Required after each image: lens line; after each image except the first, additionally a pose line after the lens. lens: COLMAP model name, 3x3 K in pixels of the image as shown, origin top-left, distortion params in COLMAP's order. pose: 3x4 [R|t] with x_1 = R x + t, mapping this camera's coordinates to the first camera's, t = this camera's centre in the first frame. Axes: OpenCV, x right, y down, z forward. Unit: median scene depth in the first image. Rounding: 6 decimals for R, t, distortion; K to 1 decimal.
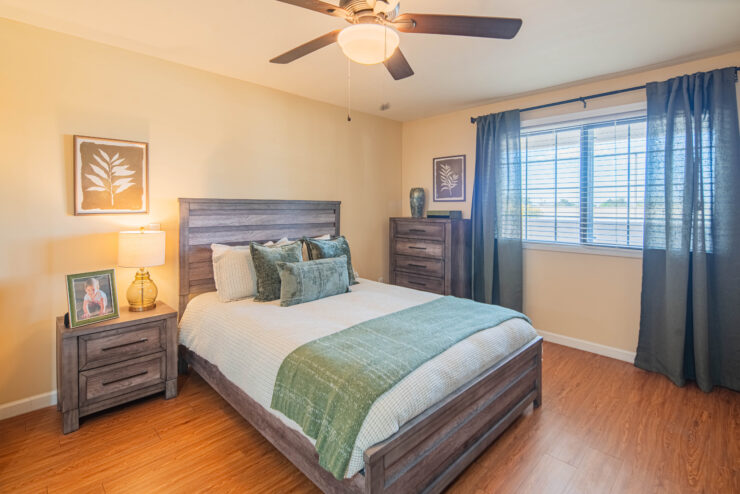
lens RADIAL K [[355.5, 0, 370.0], [0, 355.5, 247.0], [0, 0, 1]] dist [0.000152, 0.000047]
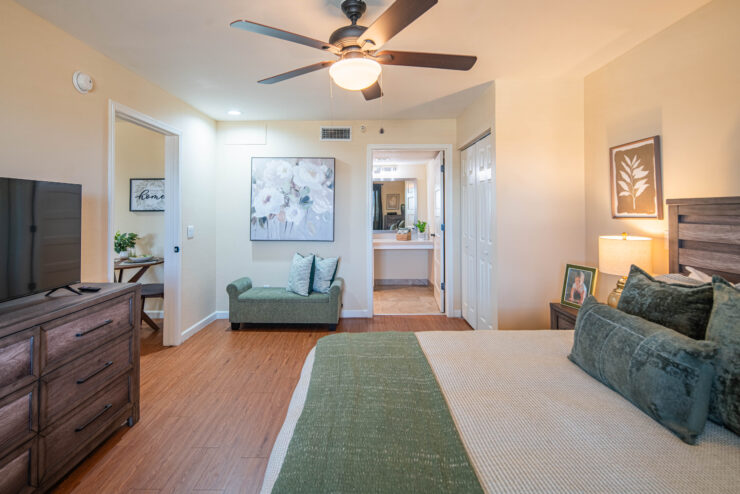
lens RADIAL K [[355.5, 0, 370.0], [0, 355.5, 247.0], [0, 0, 1]] dist [0.000152, 0.000047]
pose [[-0.695861, 0.073312, -0.714425, 0.504855], [-0.076983, 0.981430, 0.175693, -0.135522], [0.714039, 0.177256, -0.677295, 1.200200]]
